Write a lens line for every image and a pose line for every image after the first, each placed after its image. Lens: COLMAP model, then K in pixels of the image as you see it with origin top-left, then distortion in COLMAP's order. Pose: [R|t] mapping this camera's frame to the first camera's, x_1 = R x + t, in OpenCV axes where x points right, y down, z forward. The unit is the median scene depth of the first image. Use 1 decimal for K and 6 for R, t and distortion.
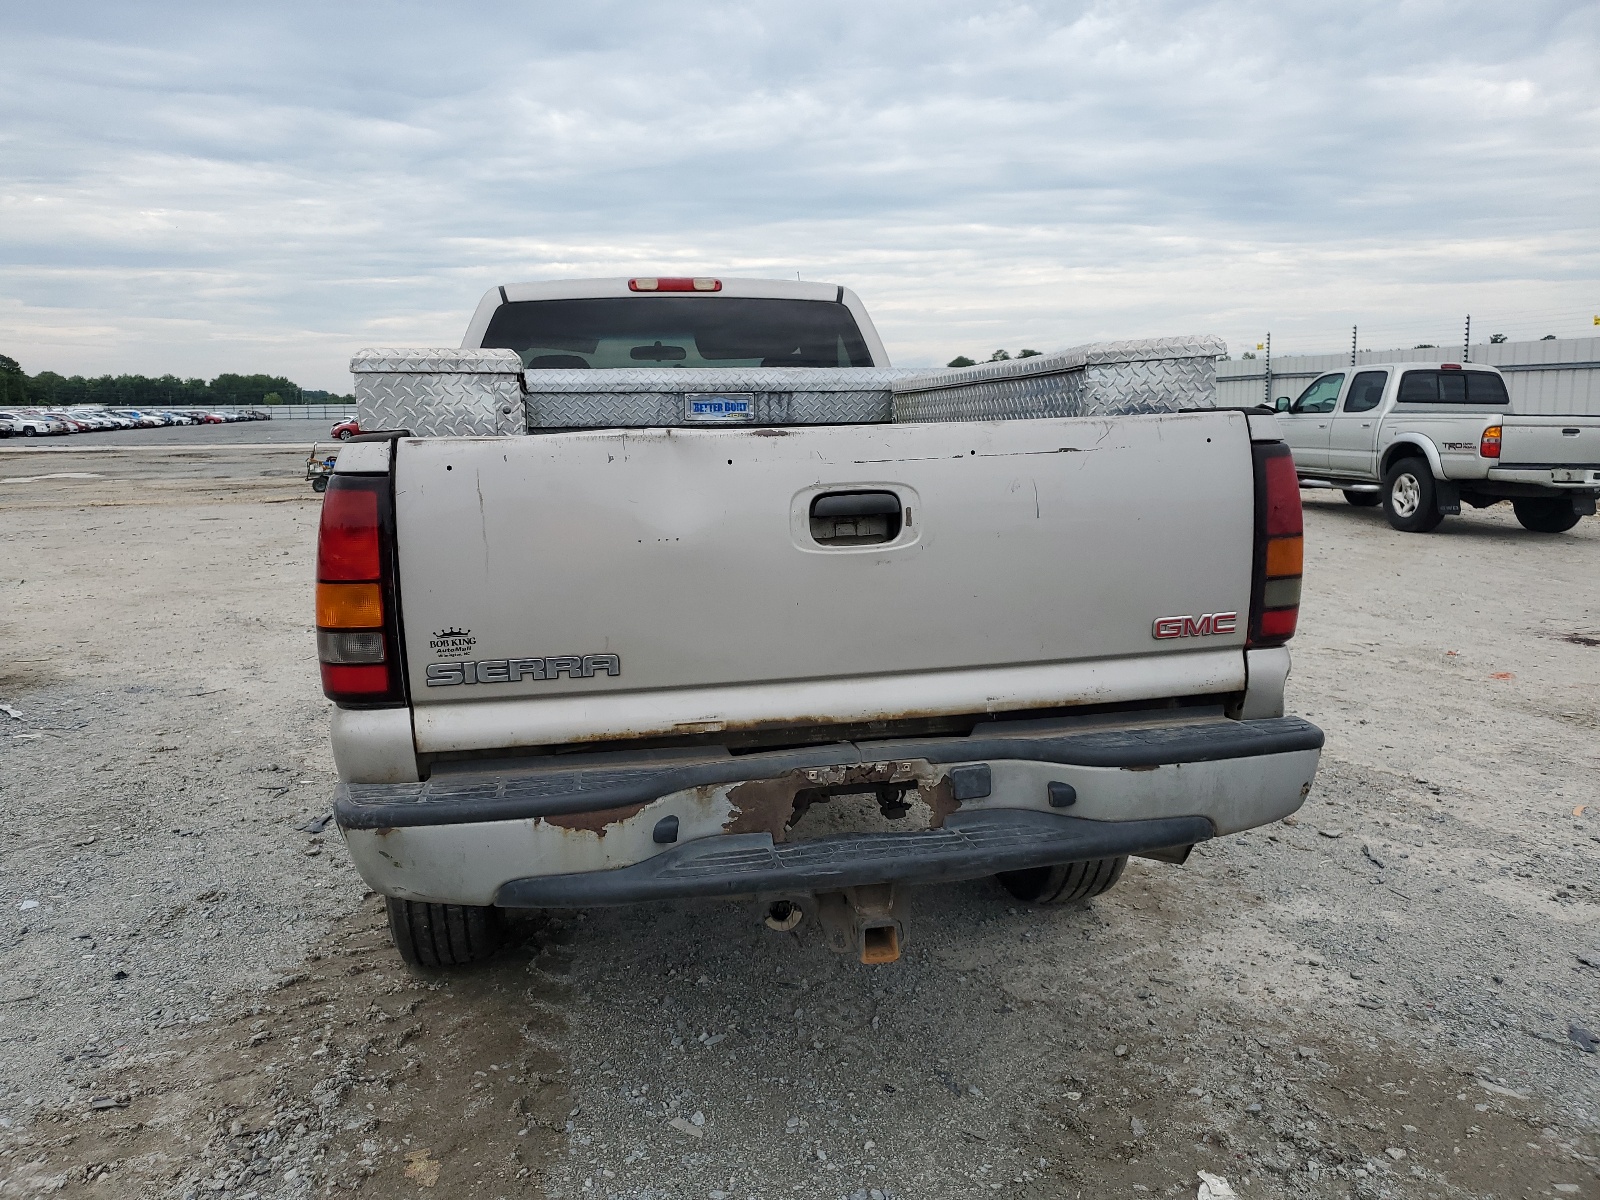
lens RADIAL K [[1190.3, 0, 799.4], [0, 1190.3, 601.4], [0, 0, 1]] dist [0.001853, 0.001001]
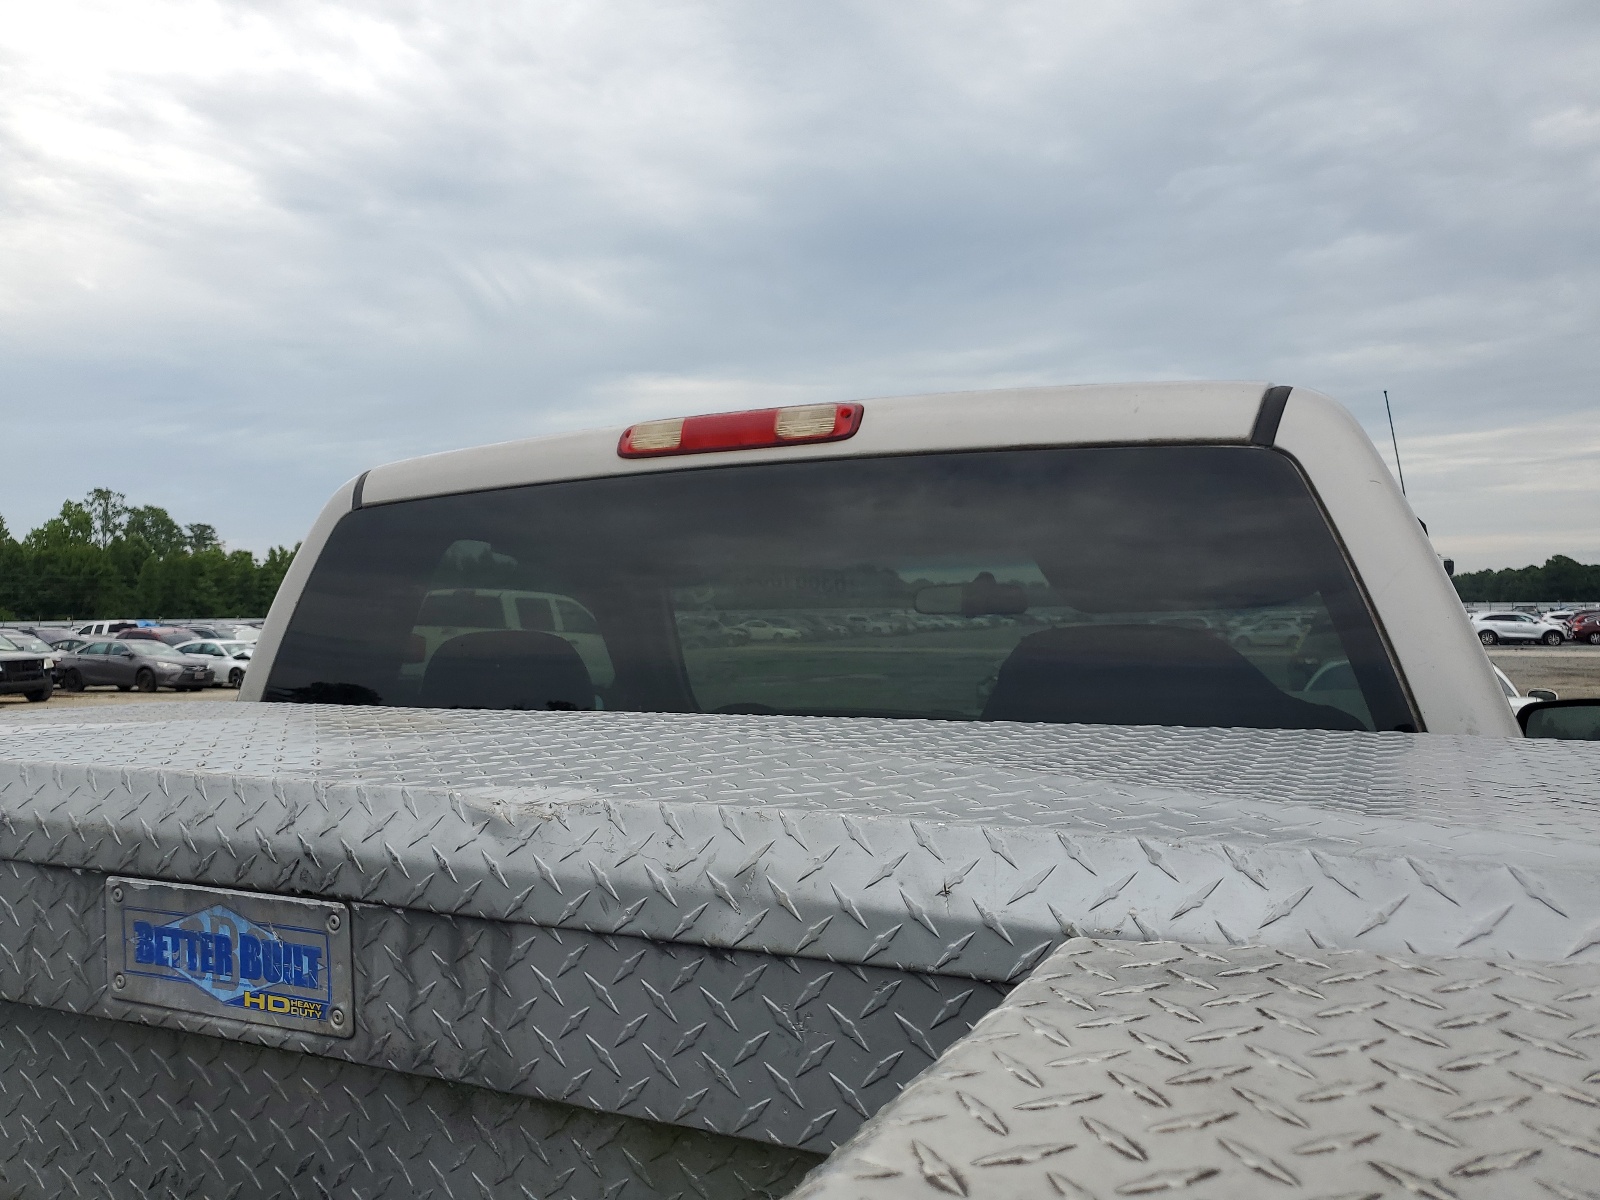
lens RADIAL K [[1190.3, 0, 797.5], [0, 1190.3, 601.5], [0, 0, 1]] dist [0.001853, 0.001001]
pose [[0.775372, -0.001822, -0.631503, 0.123338], [-0.101615, 0.986605, -0.127611, -0.178517], [0.623276, 0.163116, 0.764800, 0.766300]]
